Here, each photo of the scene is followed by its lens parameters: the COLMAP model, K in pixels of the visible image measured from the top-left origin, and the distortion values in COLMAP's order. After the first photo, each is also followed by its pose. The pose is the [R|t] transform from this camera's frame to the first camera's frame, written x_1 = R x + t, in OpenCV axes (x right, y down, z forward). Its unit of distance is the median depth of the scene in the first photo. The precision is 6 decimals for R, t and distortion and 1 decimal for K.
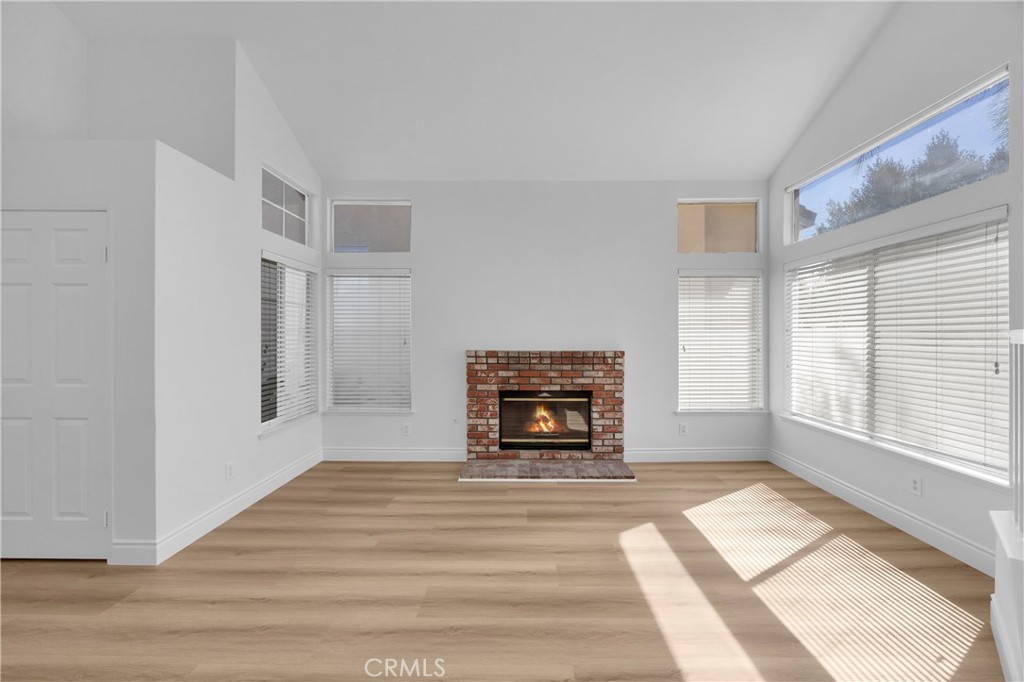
lens RADIAL K [[394.2, 0, 512.9], [0, 394.2, 337.5], [0, 0, 1]] dist [-0.003451, 0.000032]
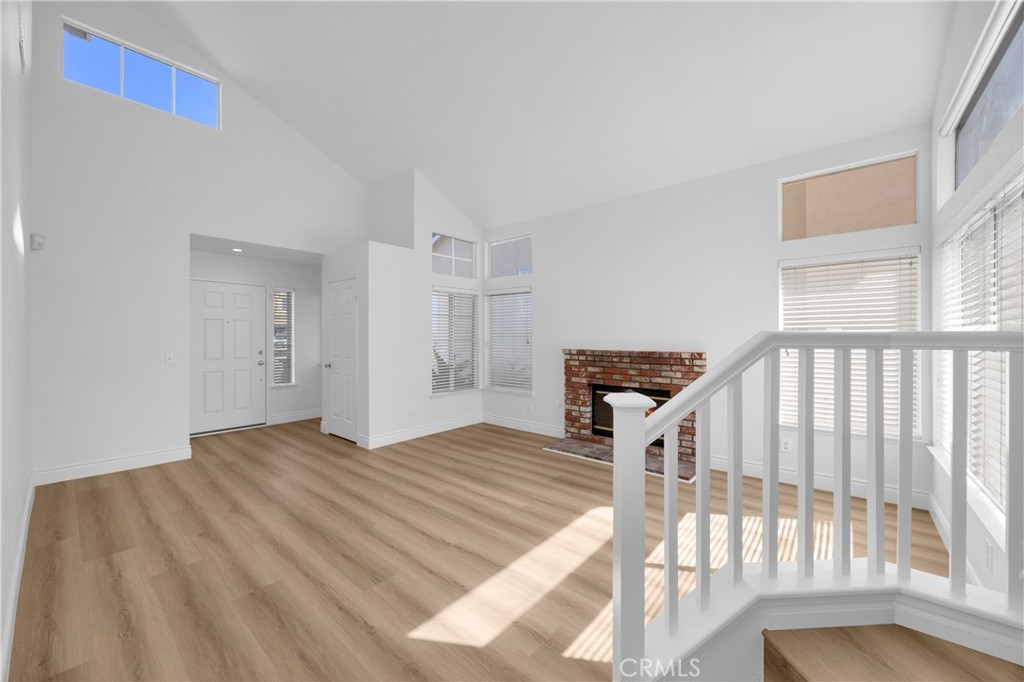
lens RADIAL K [[394.2, 0, 518.5], [0, 394.2, 339.7], [0, 0, 1]] dist [-0.003451, 0.000032]
pose [[0.765129, 0.005271, -0.643855, 0.565678], [-0.001392, 0.999978, 0.006532, -0.003585], [0.643875, -0.004102, 0.765120, -0.036933]]
